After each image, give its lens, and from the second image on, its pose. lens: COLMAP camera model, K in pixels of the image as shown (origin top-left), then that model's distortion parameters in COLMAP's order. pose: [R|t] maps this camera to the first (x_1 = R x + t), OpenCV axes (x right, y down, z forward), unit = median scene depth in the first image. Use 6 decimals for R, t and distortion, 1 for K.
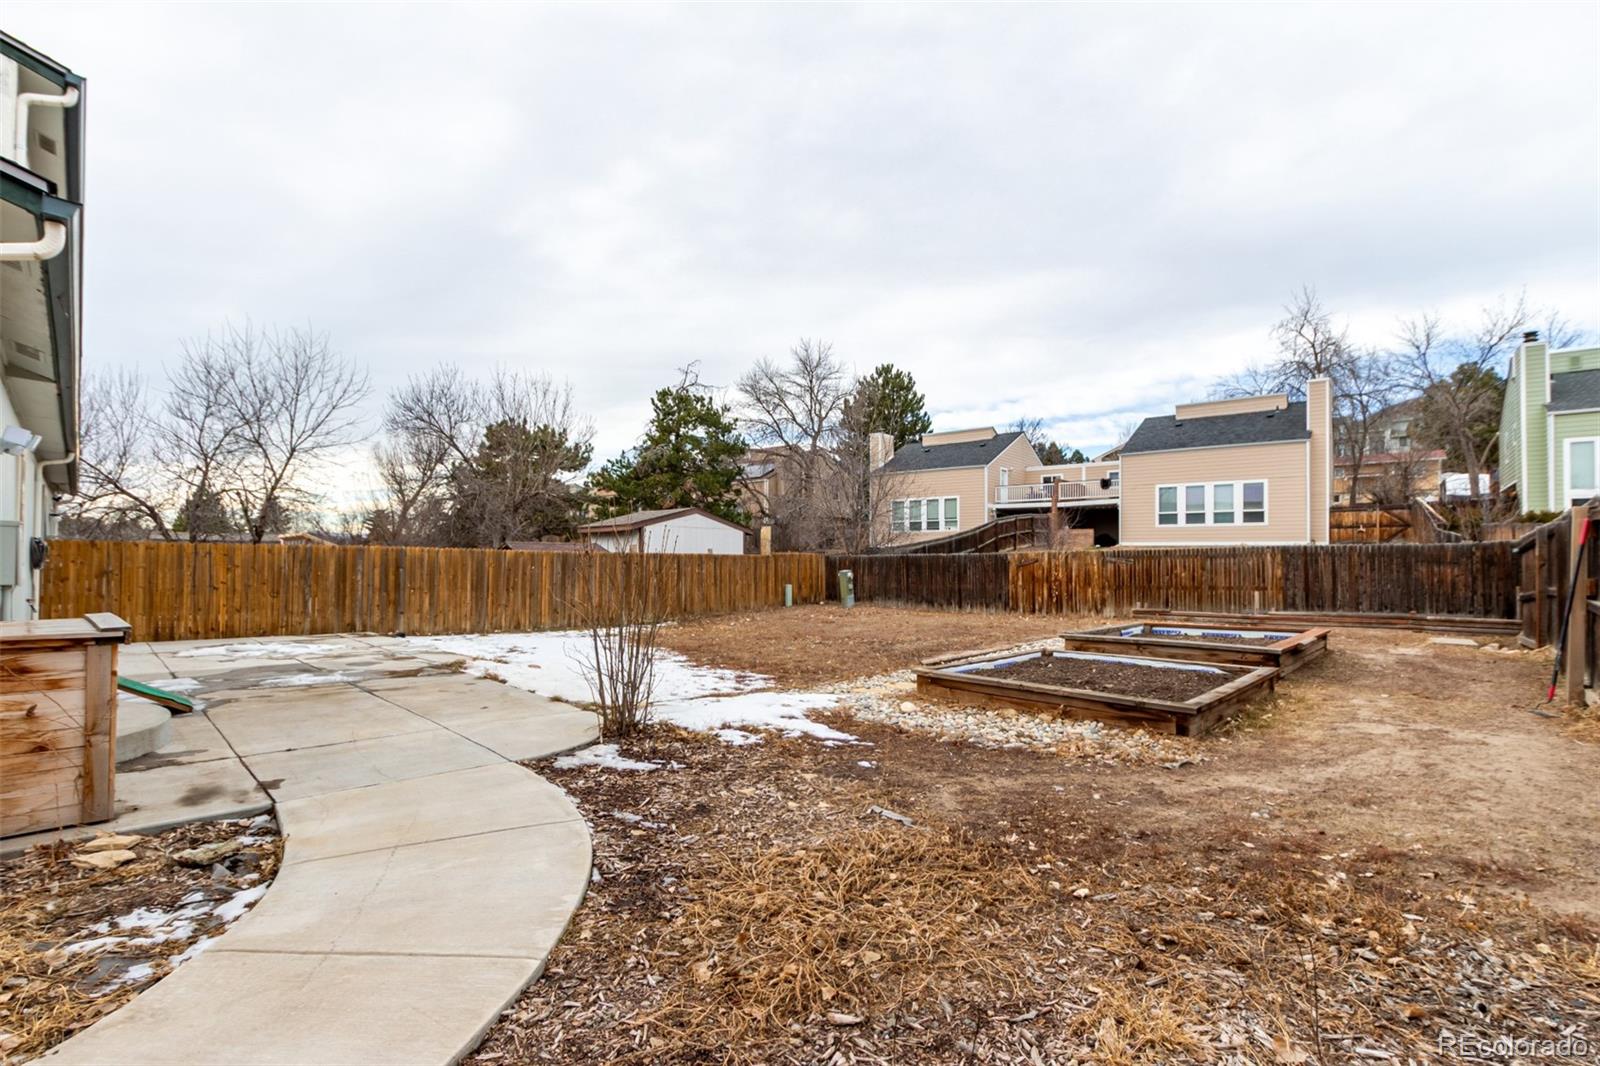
lens RADIAL K [[739.5, 0, 800.5], [0, 739.5, 546.5], [0, 0, 1]] dist [0.004153, -0.003810]
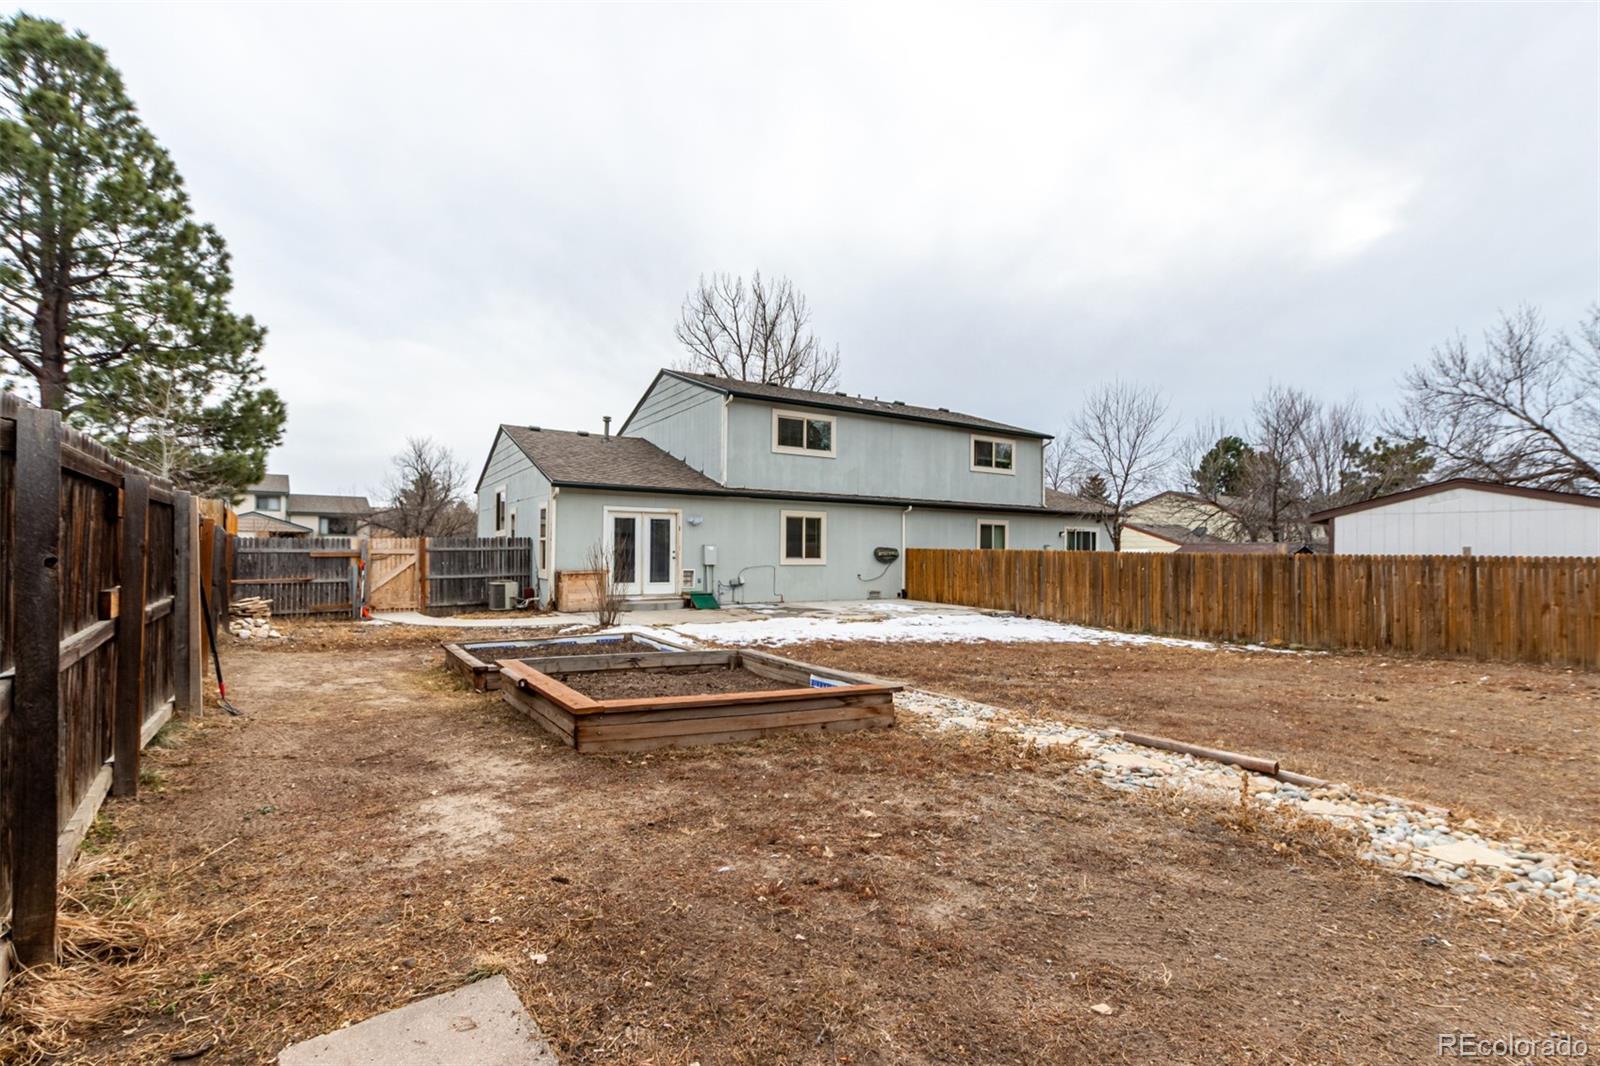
lens RADIAL K [[739.5, 0, 797.8], [0, 739.5, 536.1], [0, 0, 1]] dist [0.004153, -0.003810]
pose [[-0.200868, -0.030296, -0.979150, 0.734197], [0.004562, 0.999482, -0.031861, 0.013572], [0.979608, -0.010867, -0.200626, 0.752472]]
